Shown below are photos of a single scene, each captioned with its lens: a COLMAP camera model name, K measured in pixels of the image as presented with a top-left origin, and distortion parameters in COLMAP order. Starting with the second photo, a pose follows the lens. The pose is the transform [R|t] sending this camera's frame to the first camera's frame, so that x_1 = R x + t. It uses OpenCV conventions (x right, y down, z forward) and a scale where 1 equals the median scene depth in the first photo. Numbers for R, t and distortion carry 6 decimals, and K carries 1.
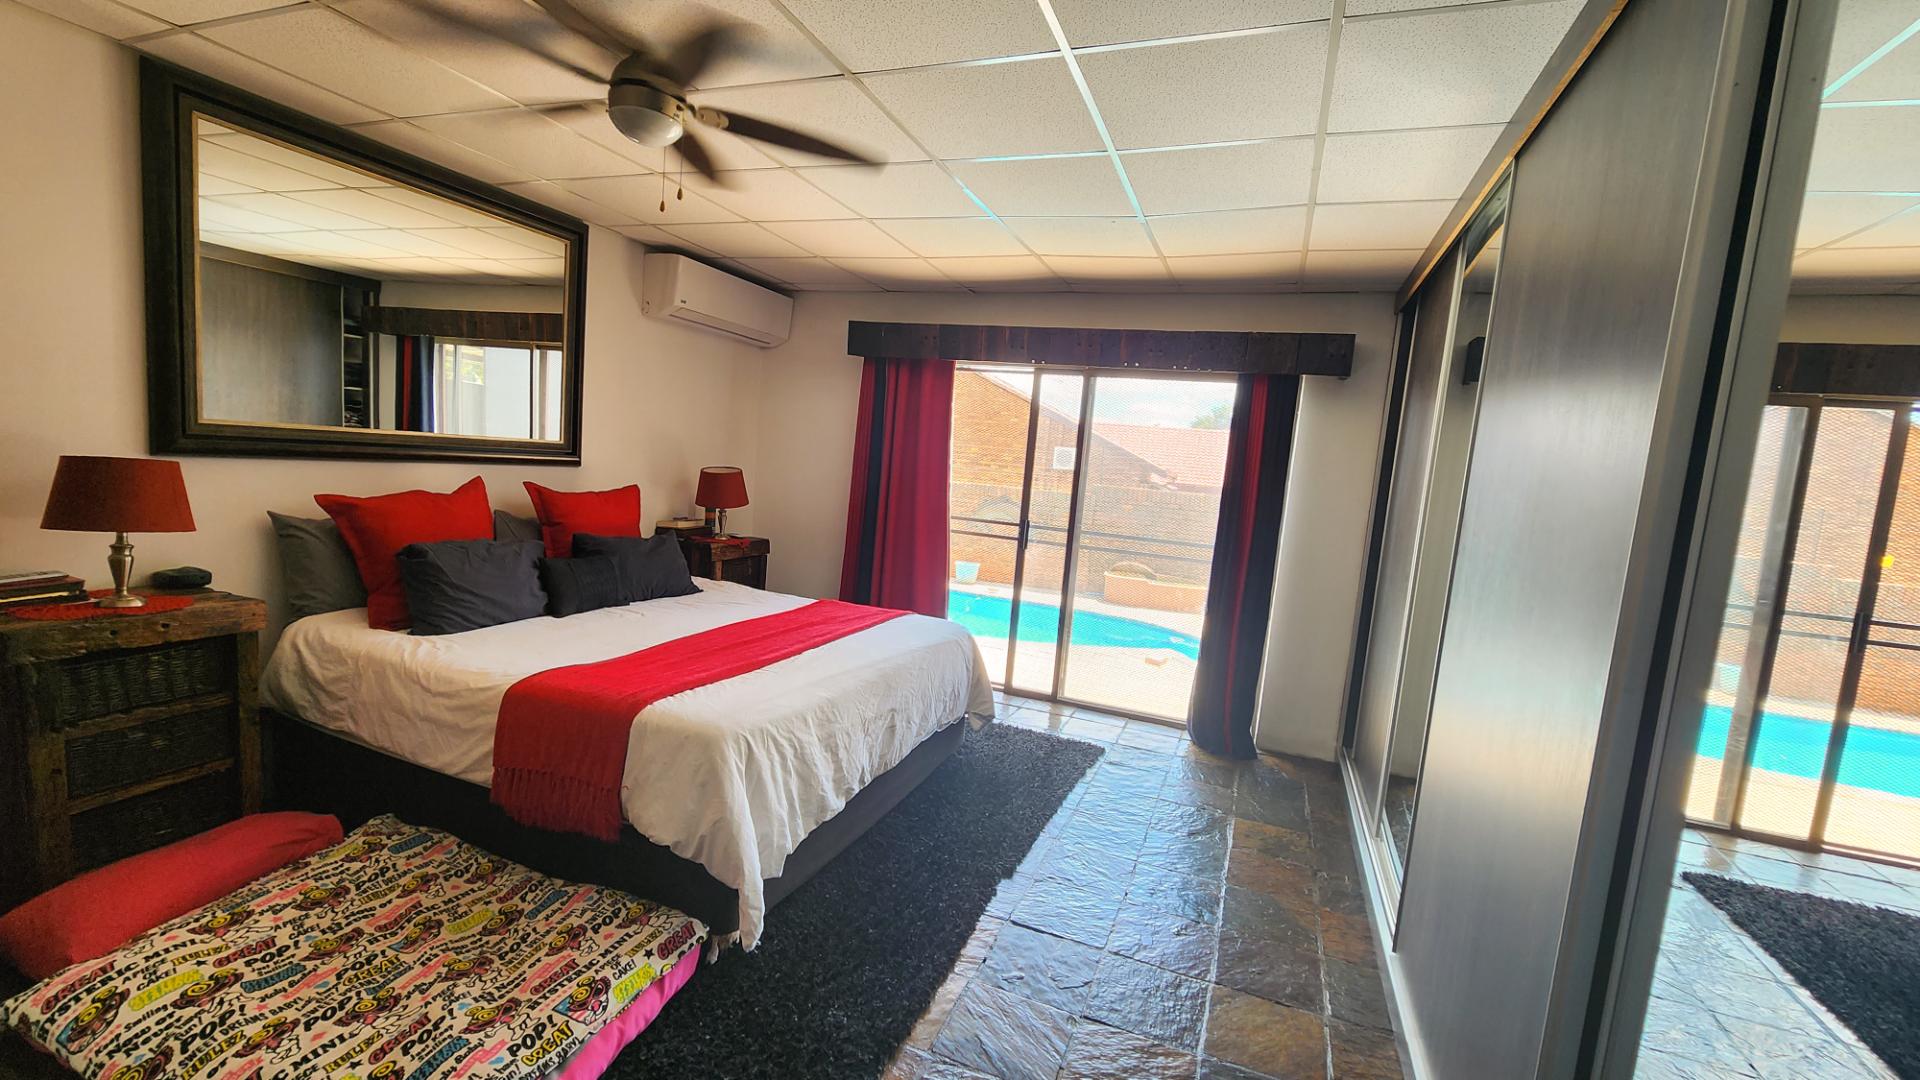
lens RADIAL K [[783.8, 0, 958.2], [0, 783.8, 546.1], [0, 0, 1]] dist [0.000035, -0.001166]
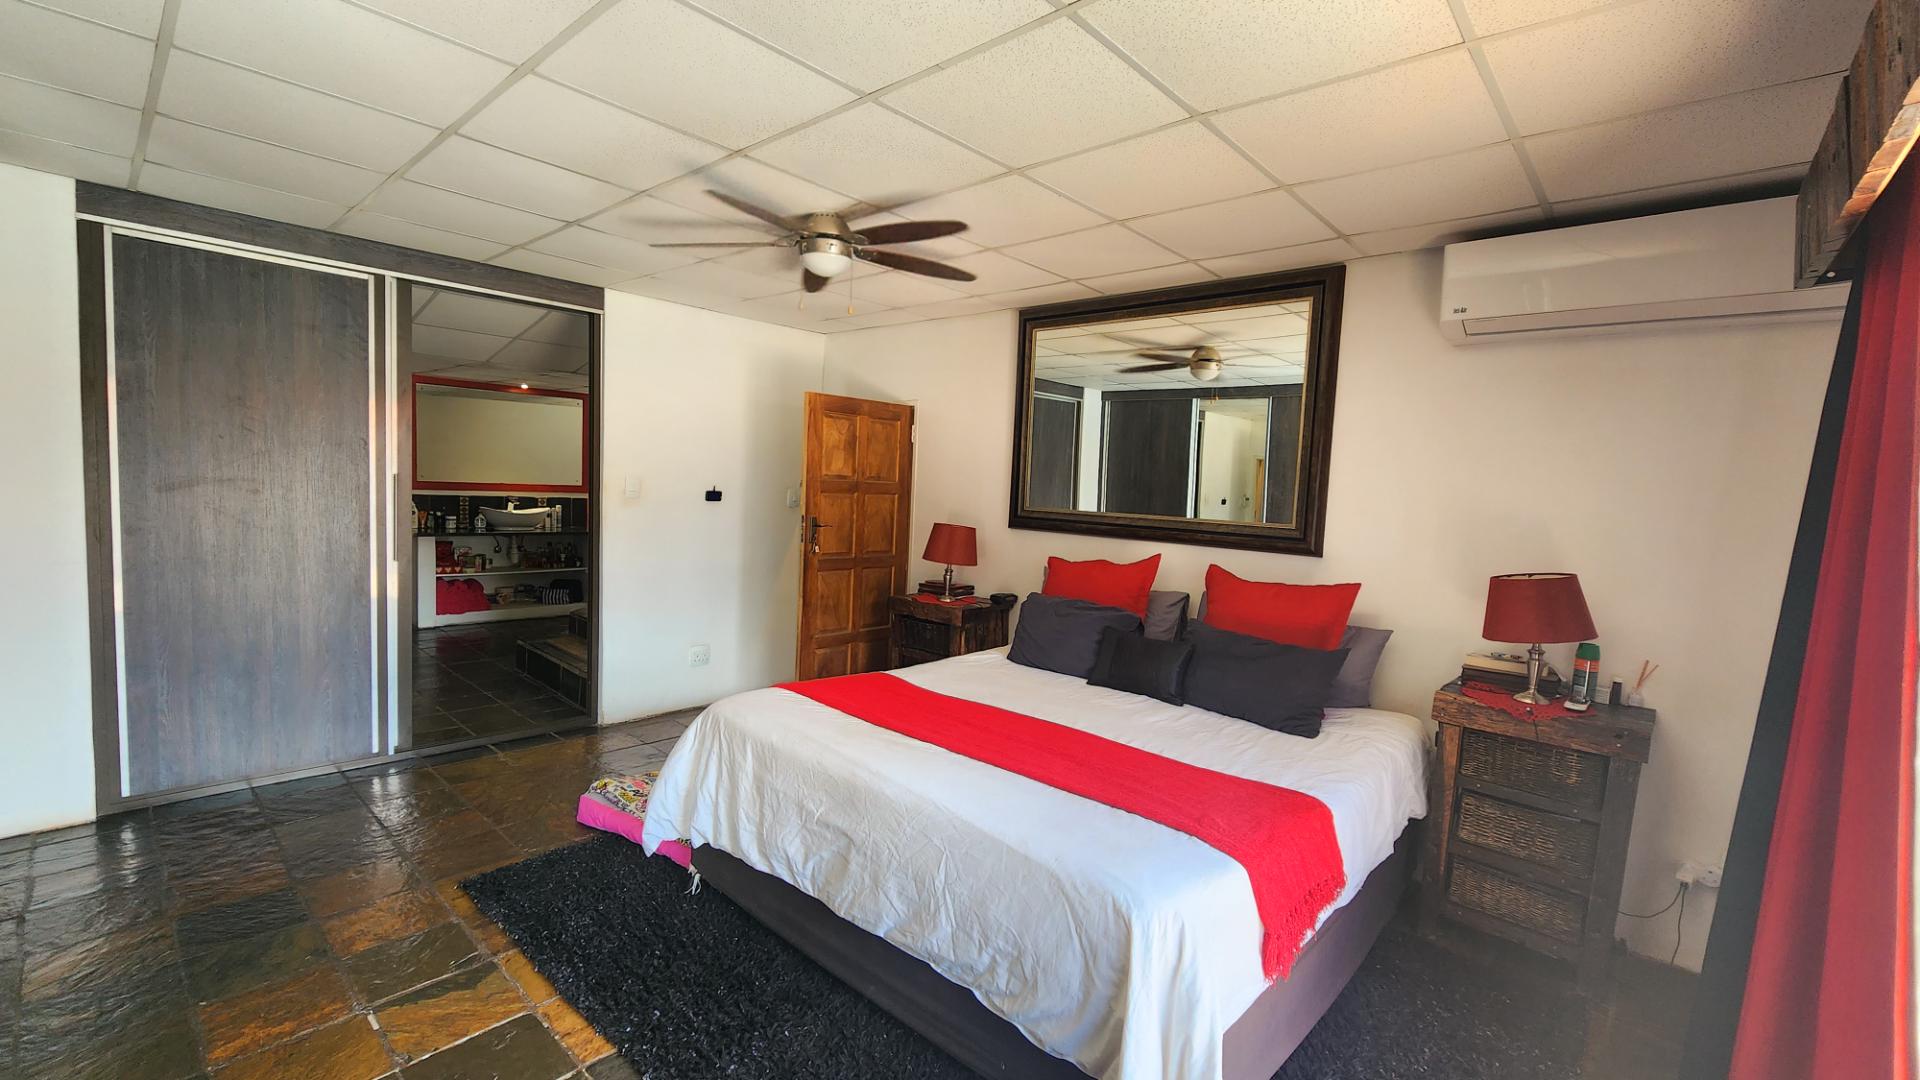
lens RADIAL K [[783.8, 0, 958.2], [0, 783.8, 546.1], [0, 0, 1]] dist [0.000035, -0.001166]
pose [[-0.353794, -0.027435, -0.934921, 0.444420], [-0.169569, 0.984887, 0.035267, -0.078805], [0.919824, 0.171011, -0.353100, 0.981769]]
